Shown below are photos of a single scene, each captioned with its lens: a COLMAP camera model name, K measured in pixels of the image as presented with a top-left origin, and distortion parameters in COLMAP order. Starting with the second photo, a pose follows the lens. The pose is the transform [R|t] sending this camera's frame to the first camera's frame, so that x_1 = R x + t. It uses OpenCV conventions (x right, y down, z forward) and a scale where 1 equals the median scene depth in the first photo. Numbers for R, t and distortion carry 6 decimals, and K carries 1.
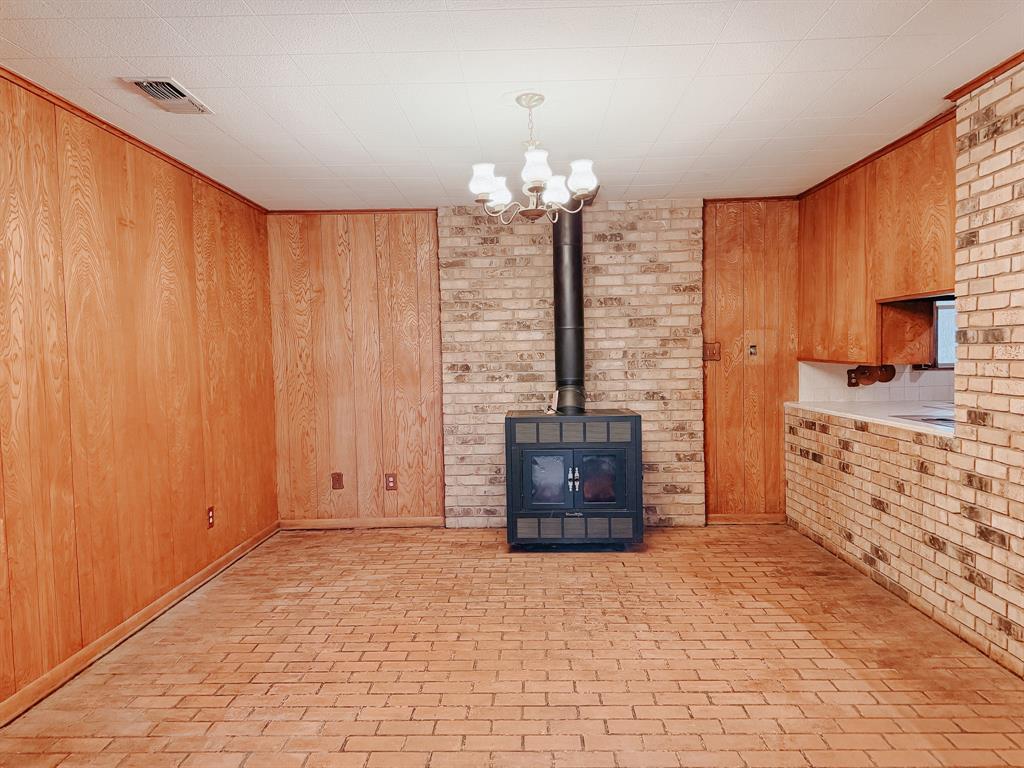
lens RADIAL K [[728.2, 0, 514.7], [0, 728.2, 382.3], [0, 0, 1]] dist [0.086890, -0.108633]
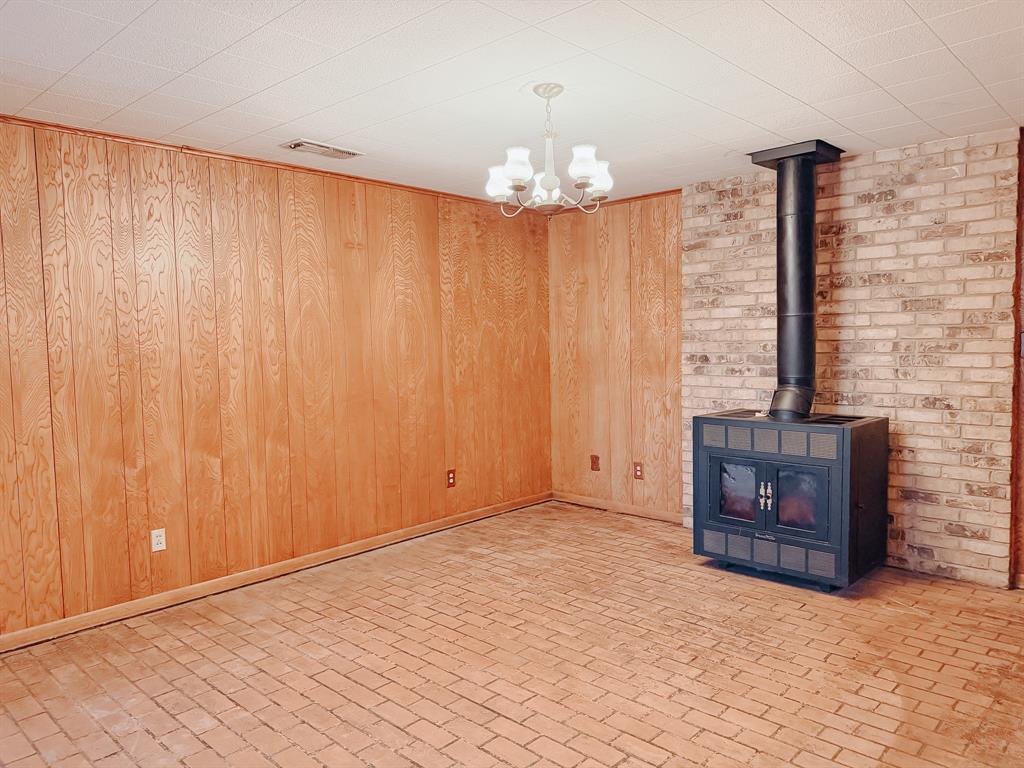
lens RADIAL K [[728.2, 0, 501.7], [0, 728.2, 385.8], [0, 0, 1]] dist [0.086890, -0.108633]
pose [[0.743739, 0.051627, -0.666473, 0.421602], [-0.024243, 0.998440, 0.050287, -0.030618], [0.668030, -0.021243, 0.743831, 0.159768]]
